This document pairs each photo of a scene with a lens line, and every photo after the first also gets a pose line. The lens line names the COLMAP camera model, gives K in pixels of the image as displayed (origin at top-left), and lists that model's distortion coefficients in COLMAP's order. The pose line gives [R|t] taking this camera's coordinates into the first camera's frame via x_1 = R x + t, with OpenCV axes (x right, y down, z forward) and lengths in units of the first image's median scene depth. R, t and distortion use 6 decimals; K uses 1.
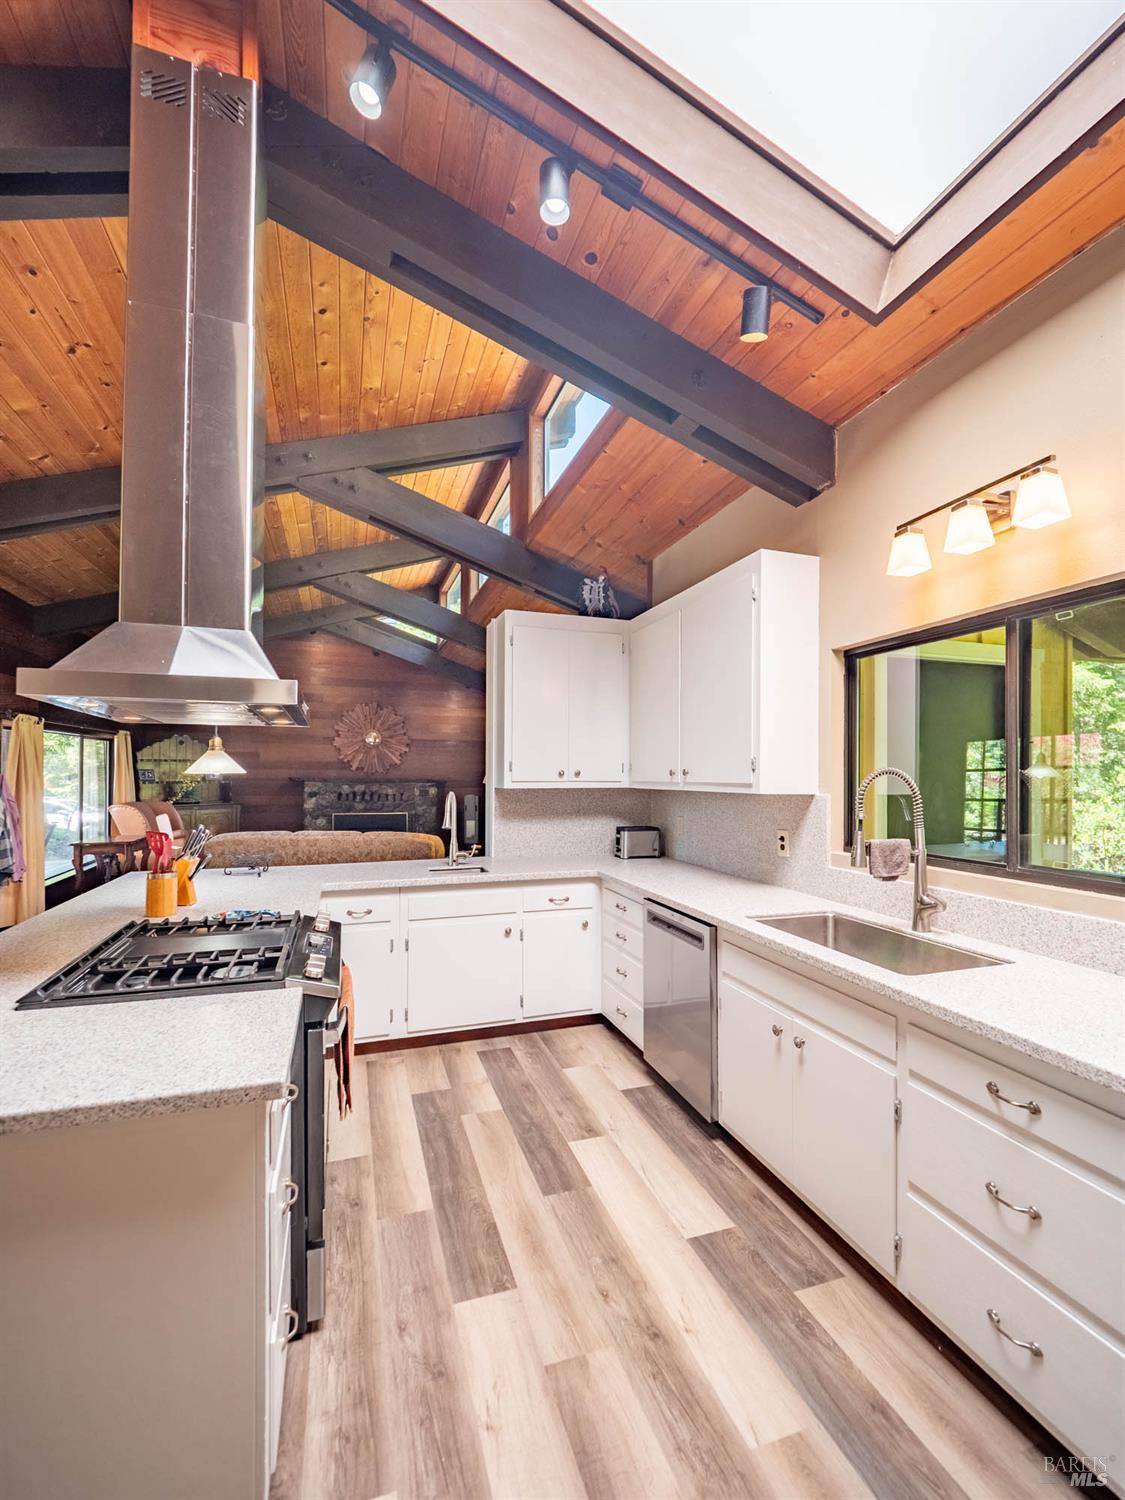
lens RADIAL K [[644.8, 0, 577.3], [0, 644.8, 773.1], [0, 0, 1]] dist [0.000190, -0.000300]
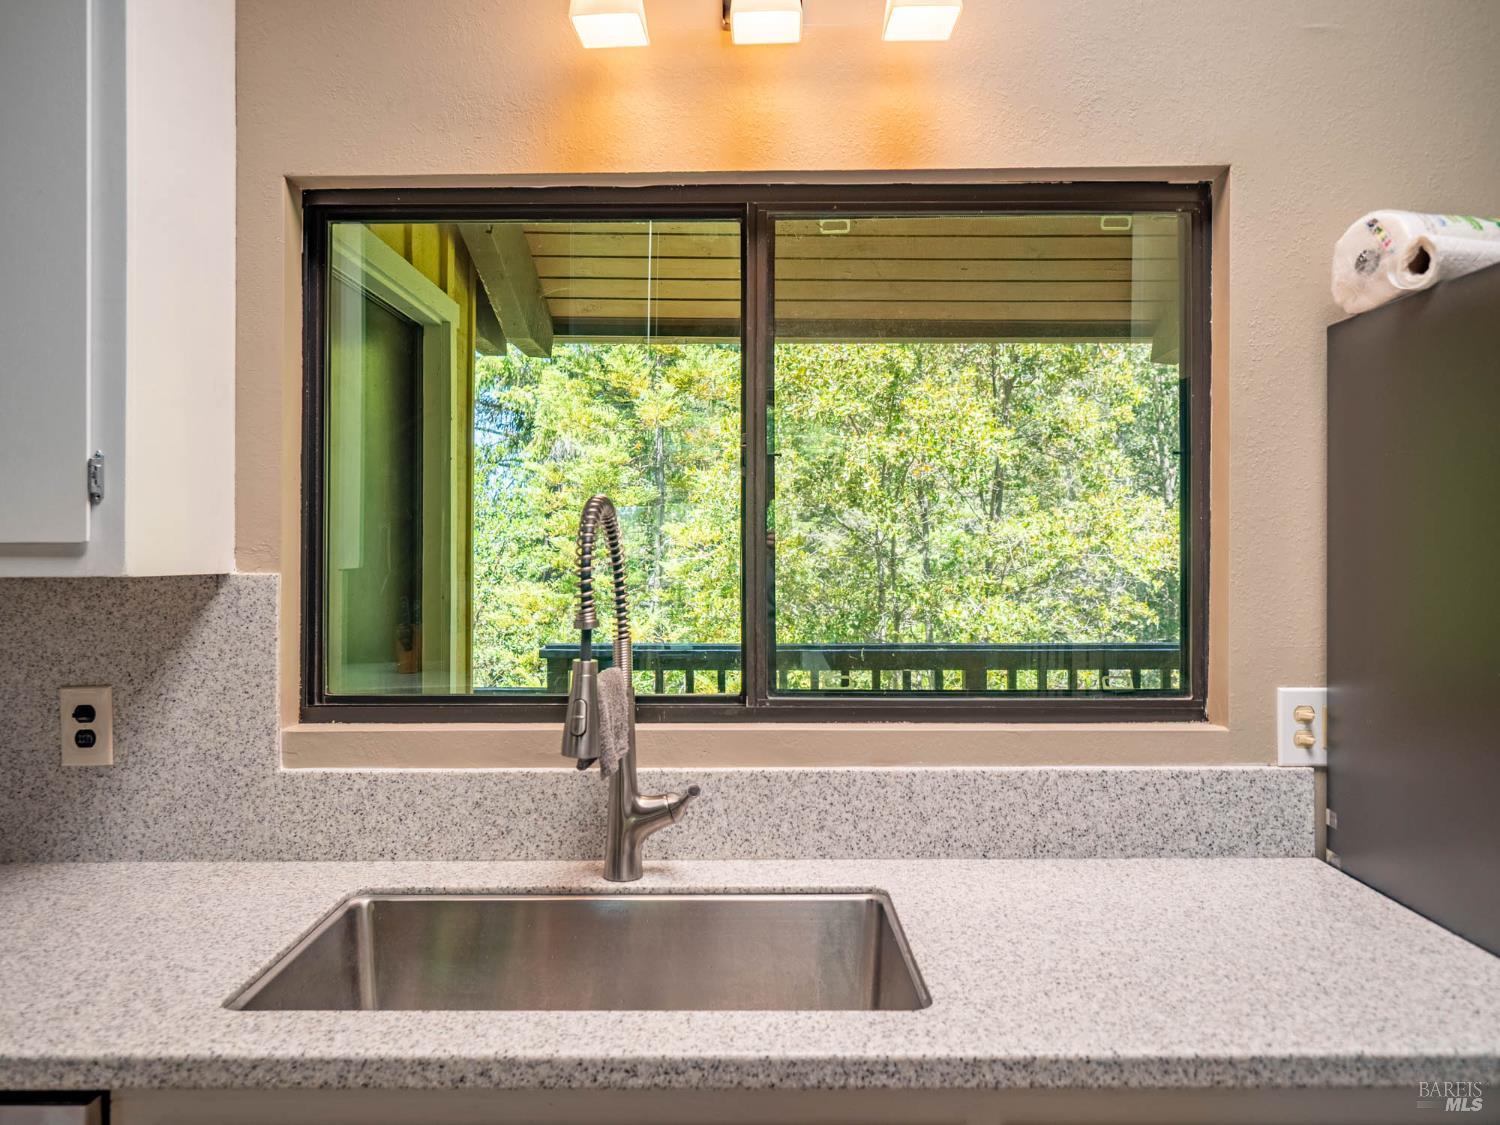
lens RADIAL K [[1060.0, 0, 750.0], [0, 1060.0, 562.5], [0, 0, 1]] dist [-0.001117, -0.000067]
pose [[0.330219, -0.017878, 0.943735, -0.106598], [0.000254, 0.999822, 0.018852, 0.020127], [-0.943904, -0.005985, 0.330165, 0.681529]]
